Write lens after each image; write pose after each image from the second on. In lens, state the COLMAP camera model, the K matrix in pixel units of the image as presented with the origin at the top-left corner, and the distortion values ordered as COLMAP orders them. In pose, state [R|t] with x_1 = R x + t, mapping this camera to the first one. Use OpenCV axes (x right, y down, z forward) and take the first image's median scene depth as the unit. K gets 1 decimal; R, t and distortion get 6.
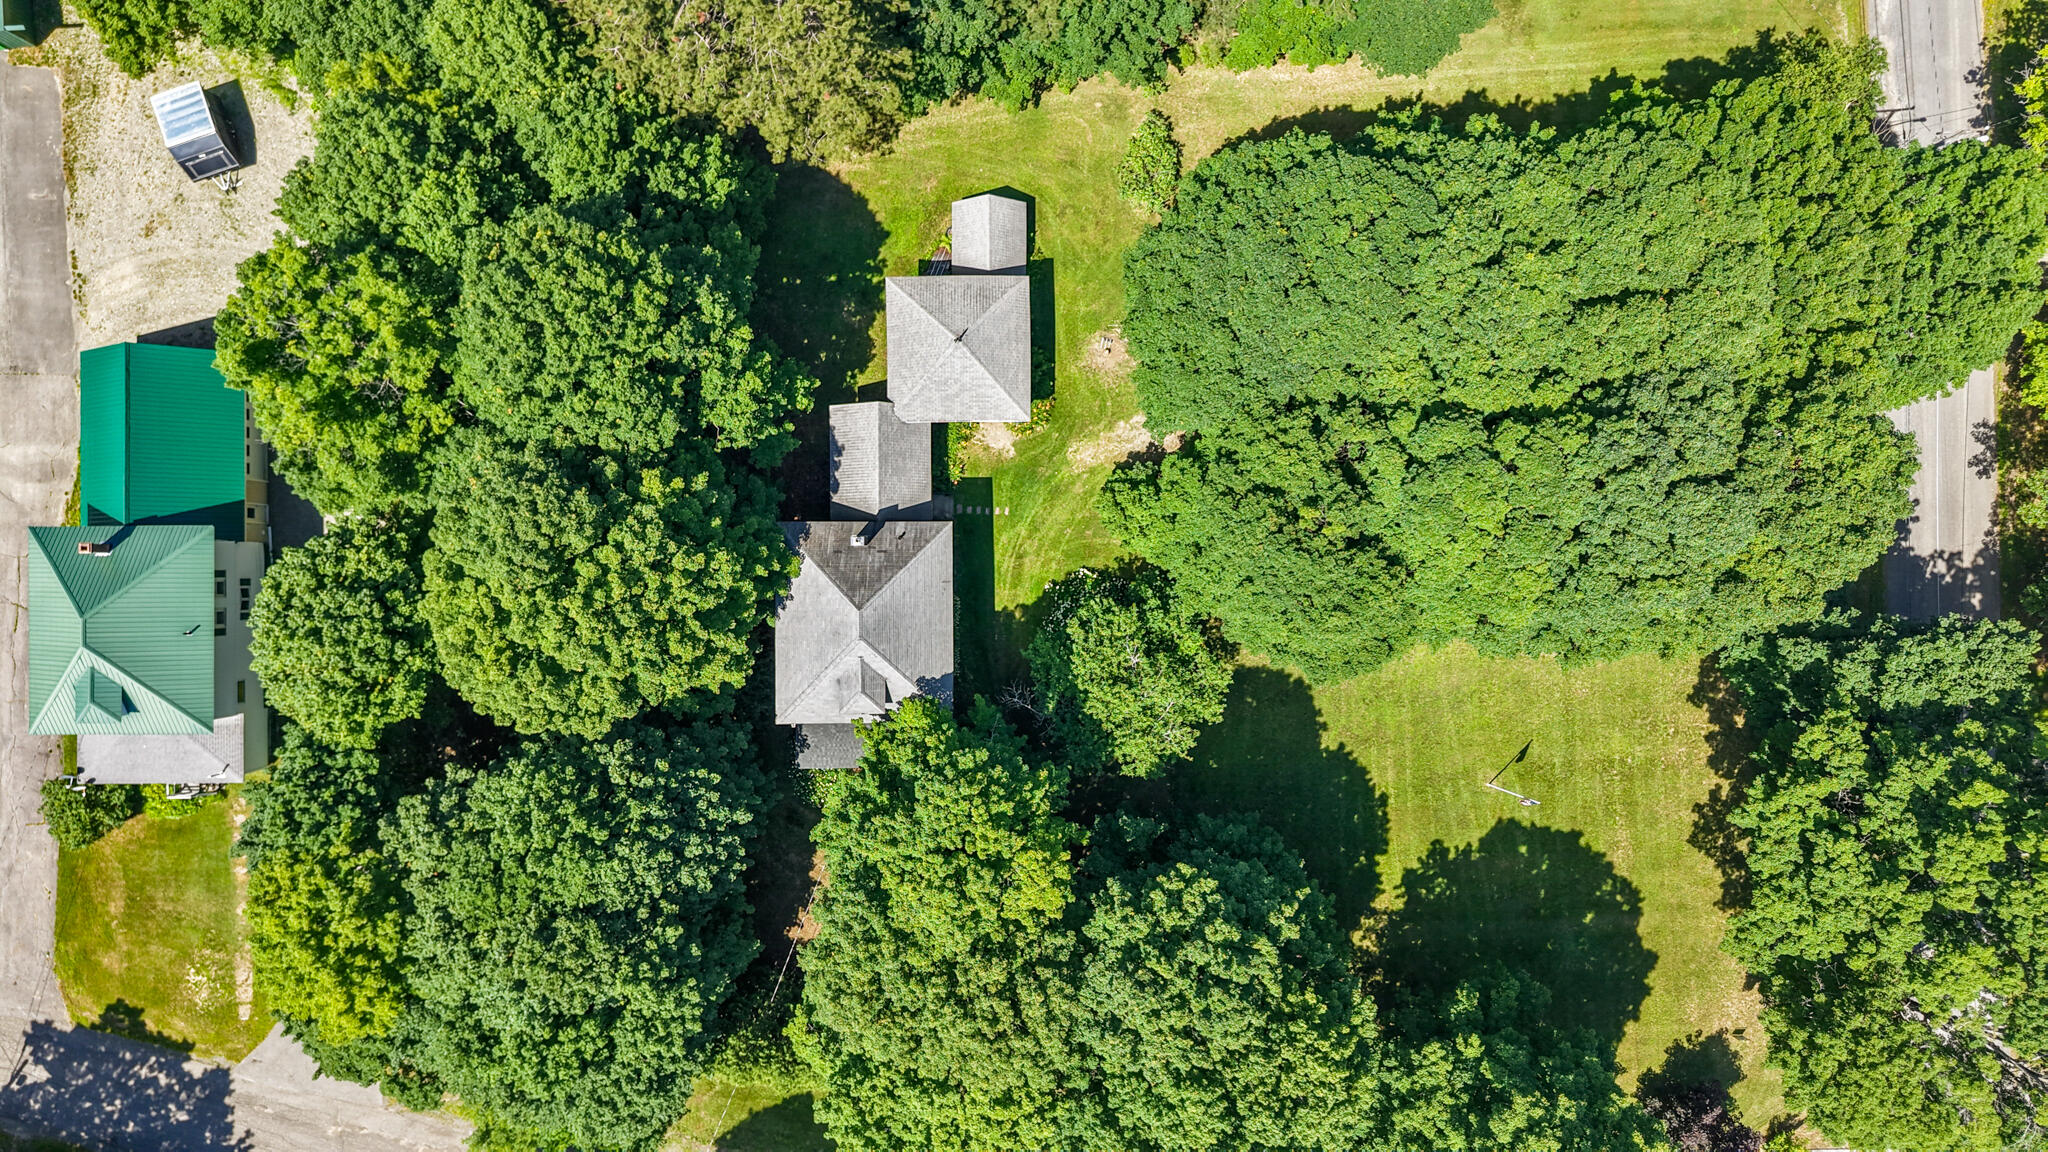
lens RADIAL K [[1389.0, 0, 1024.0], [0, 1389.0, 576.0], [0, 0, 1]] dist [0.027743, -0.003834]
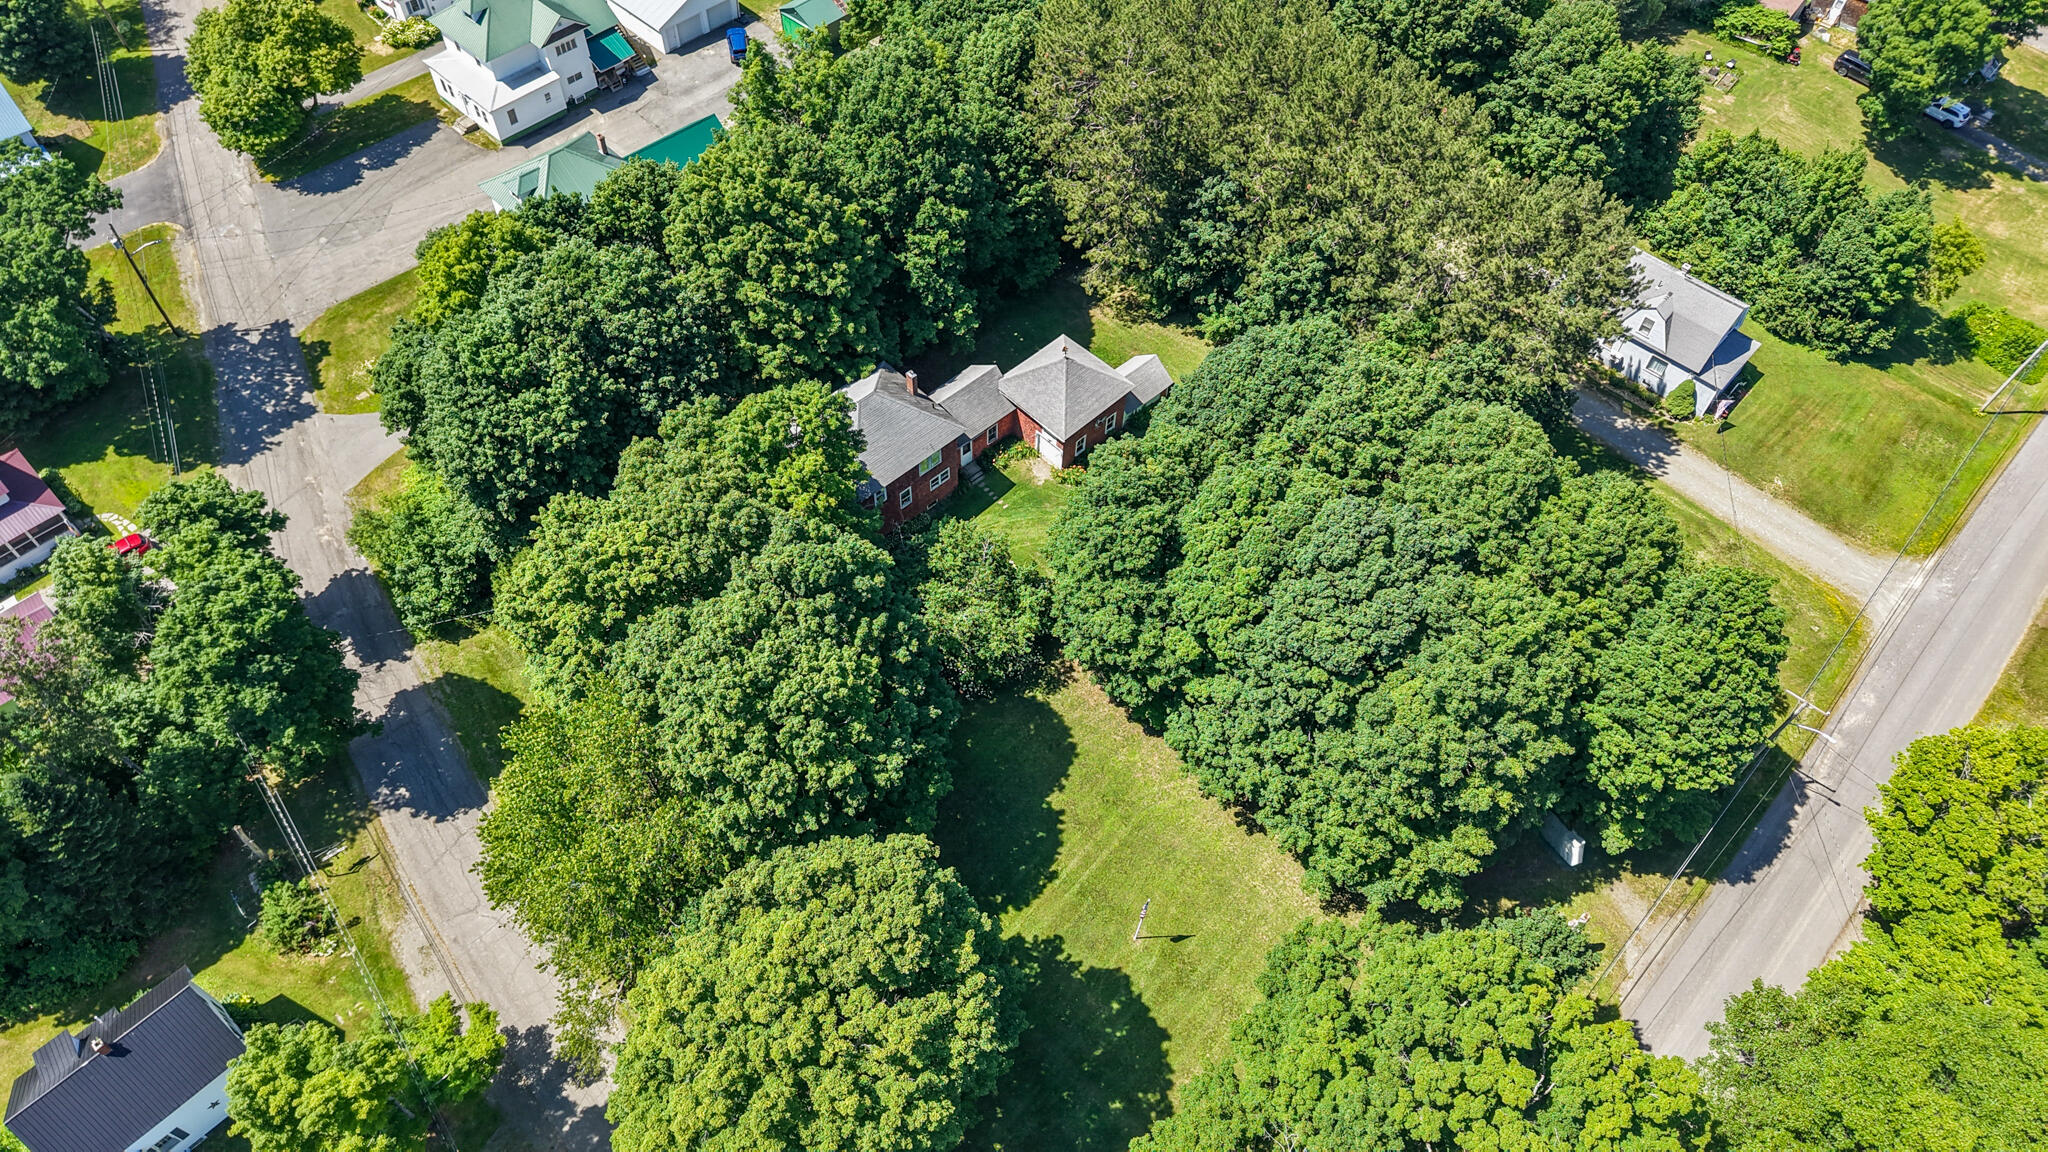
lens RADIAL K [[1389.0, 0, 1024.0], [0, 1389.0, 576.0], [0, 0, 1]] dist [0.027743, -0.003834]
pose [[0.695938, 0.572867, -0.433007, 0.587851], [-0.717847, 0.538903, -0.440771, 0.536966], [-0.019155, 0.617582, 0.786273, 0.013452]]
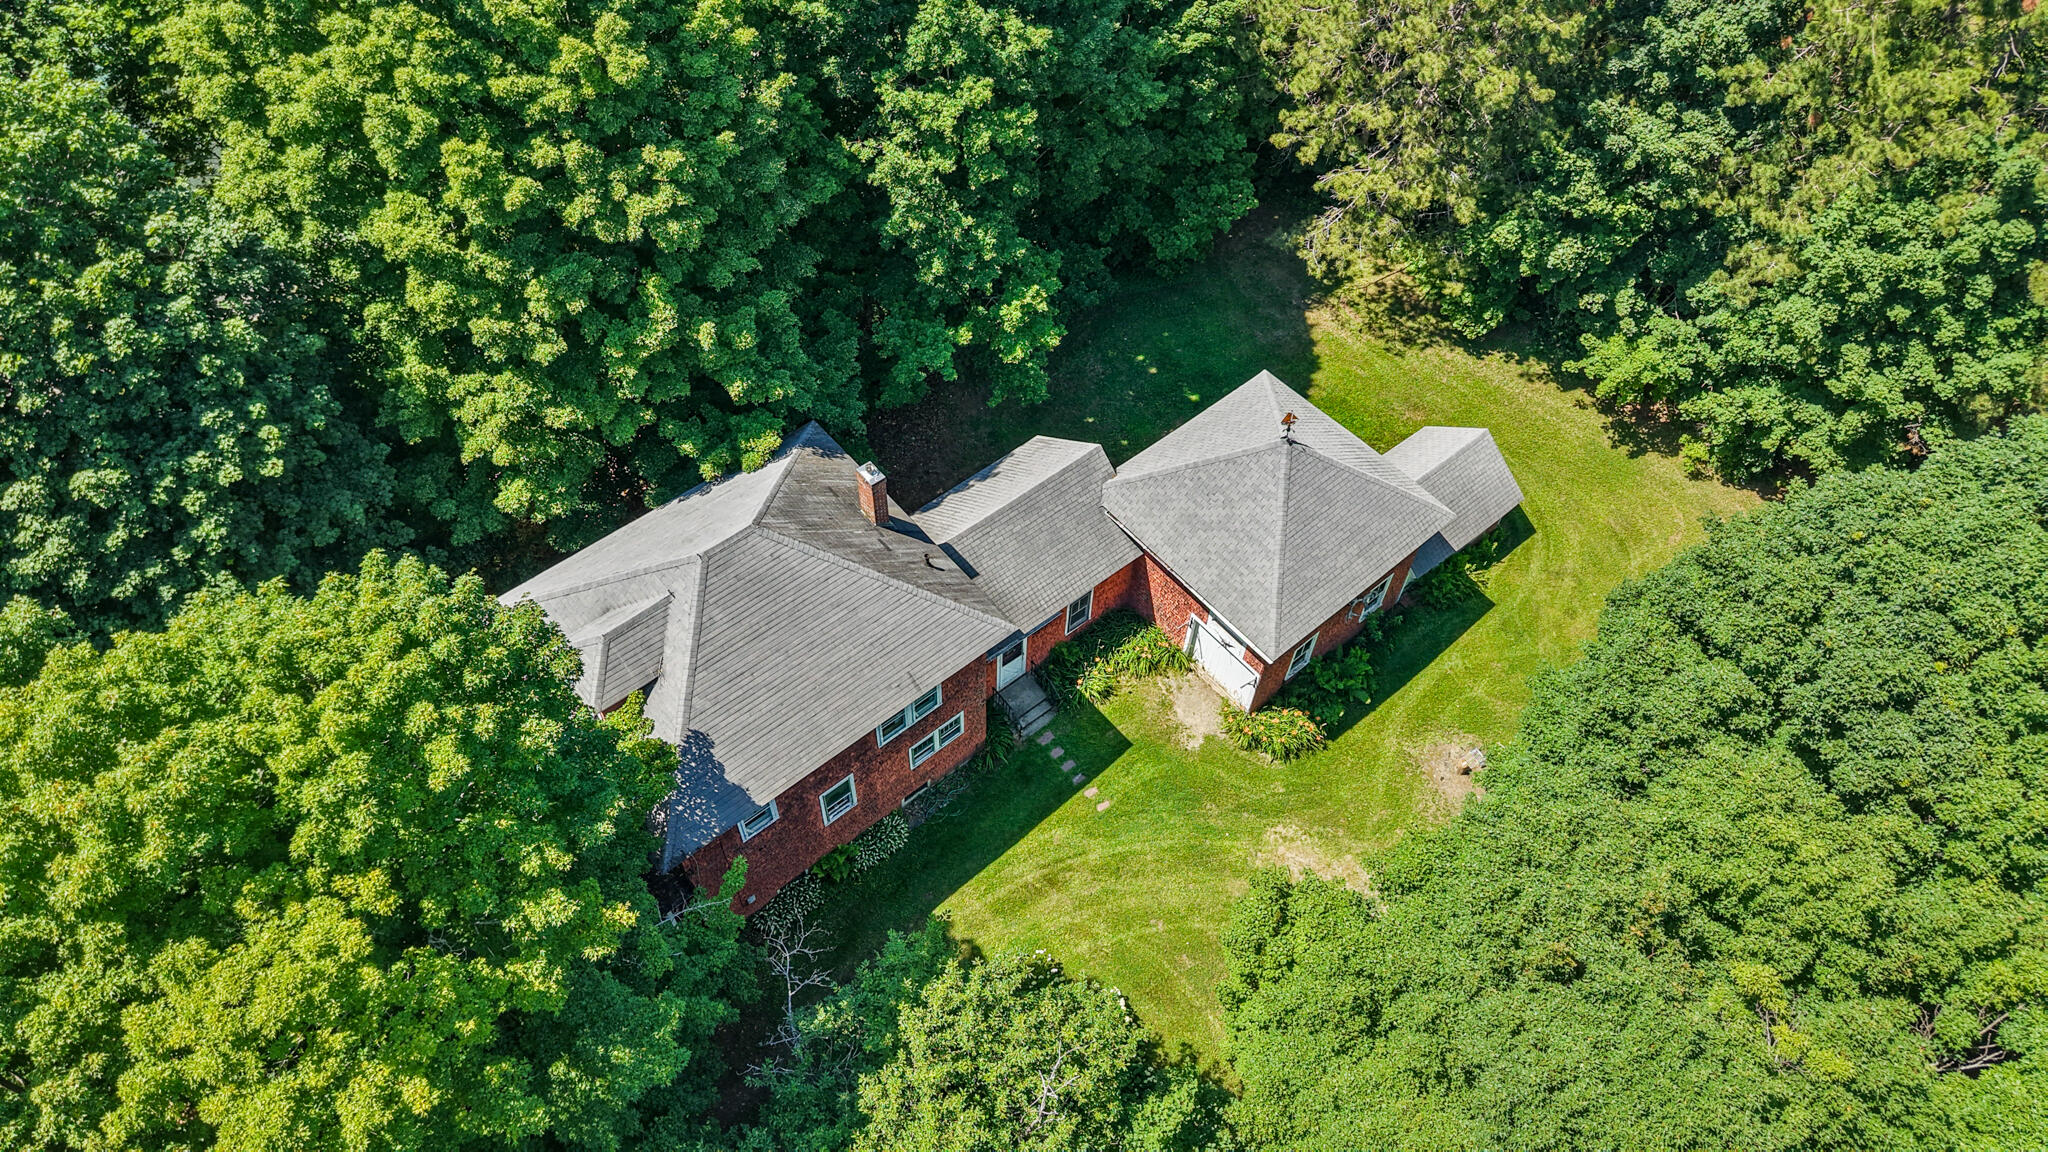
lens RADIAL K [[1433.1, 0, 1024.0], [0, 1433.1, 576.0], [0, 0, 1]] dist [-0.022776, -0.001532]
pose [[0.645132, 0.614349, -0.454291, 0.147154], [-0.763737, 0.500899, -0.407192, 0.138492], [-0.022604, 0.609652, 0.792347, 0.524821]]
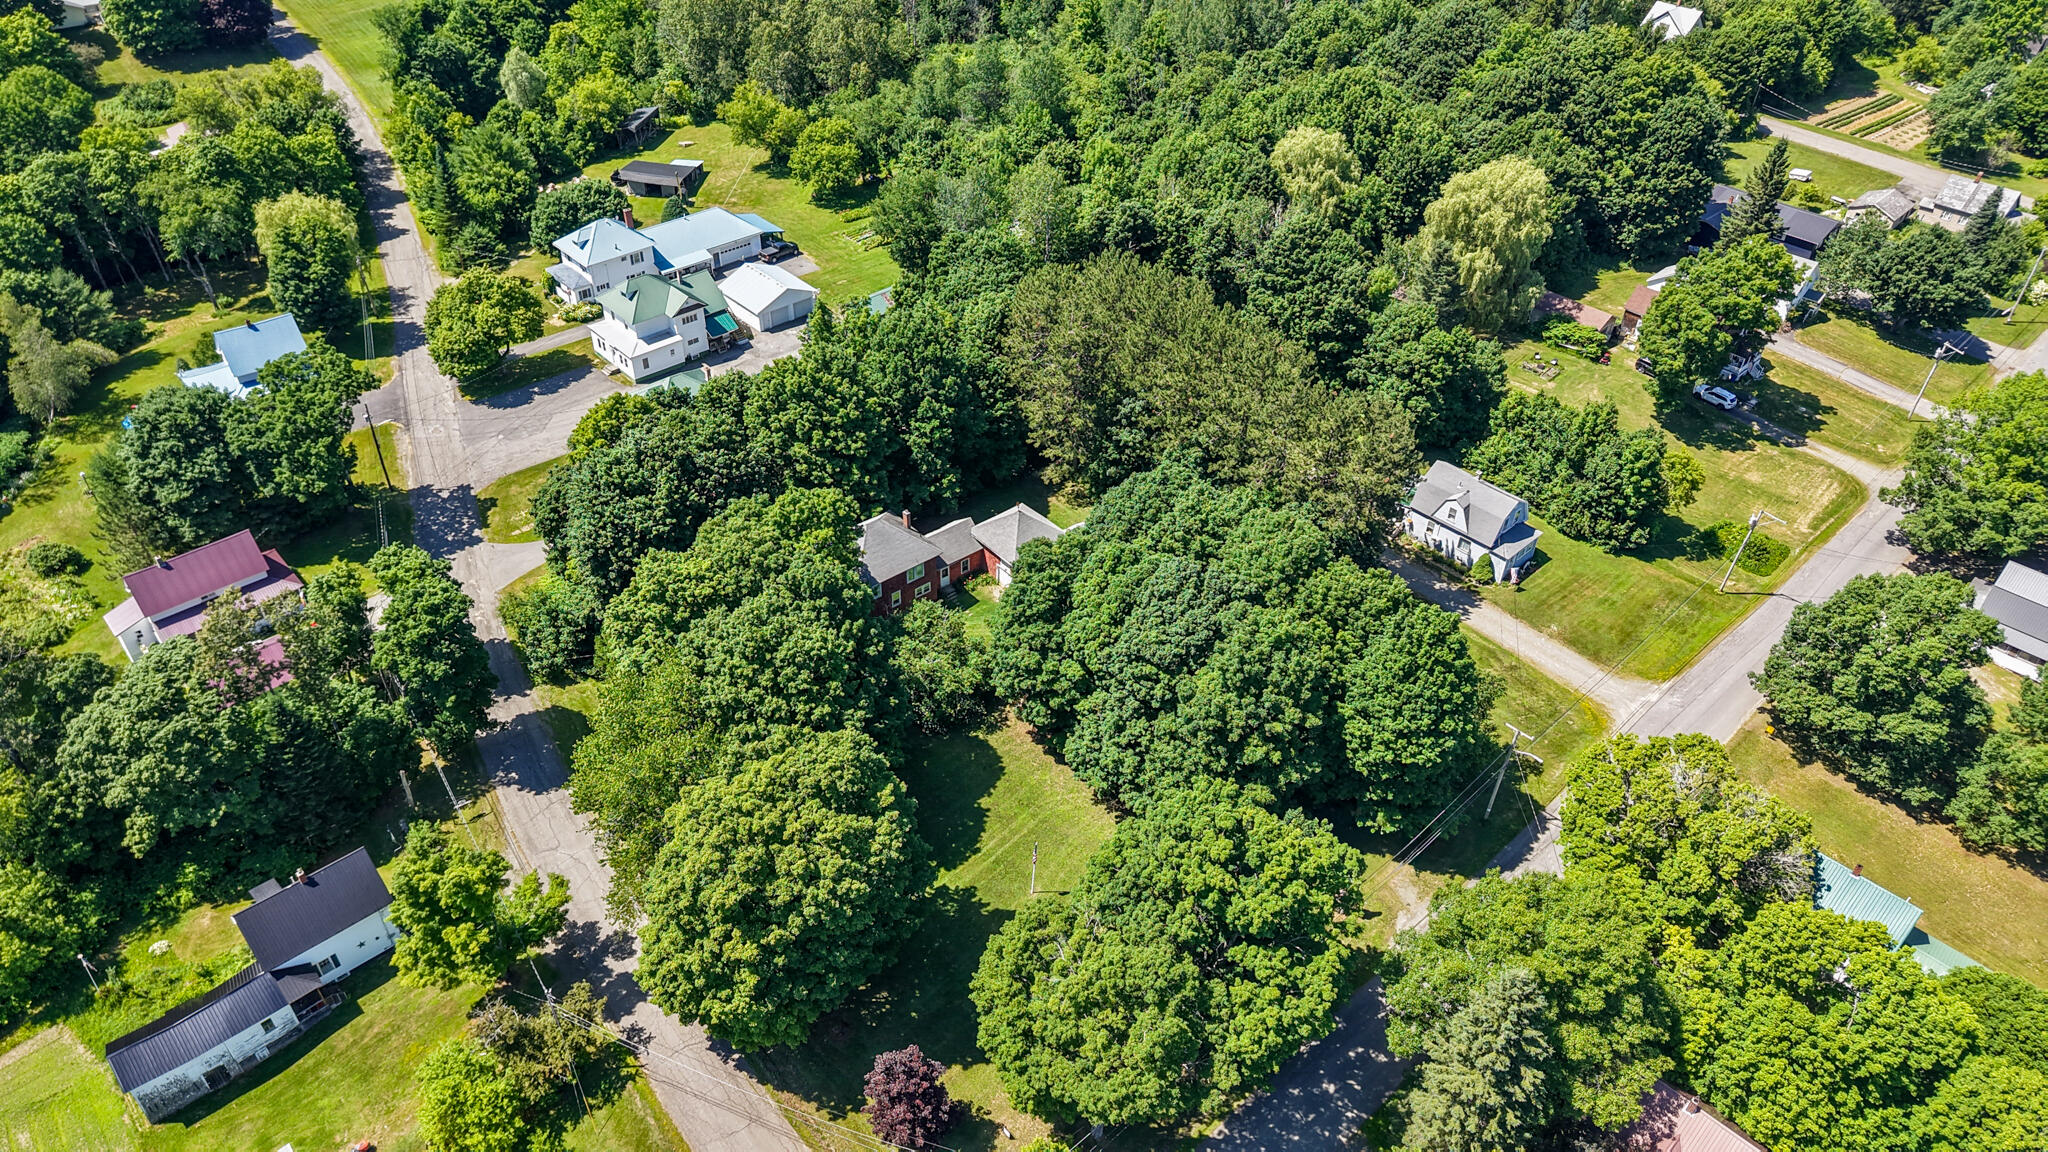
lens RADIAL K [[1396.0, 0, 1031.7], [0, 1396.0, 575.7], [0, 0, 1]] dist [0.058987, -0.003568]
pose [[0.649983, 0.463302, -0.602390, 1.068079], [-0.759748, 0.377920, -0.529112, 0.801522], [-0.017483, 0.801578, 0.597634, -0.110462]]
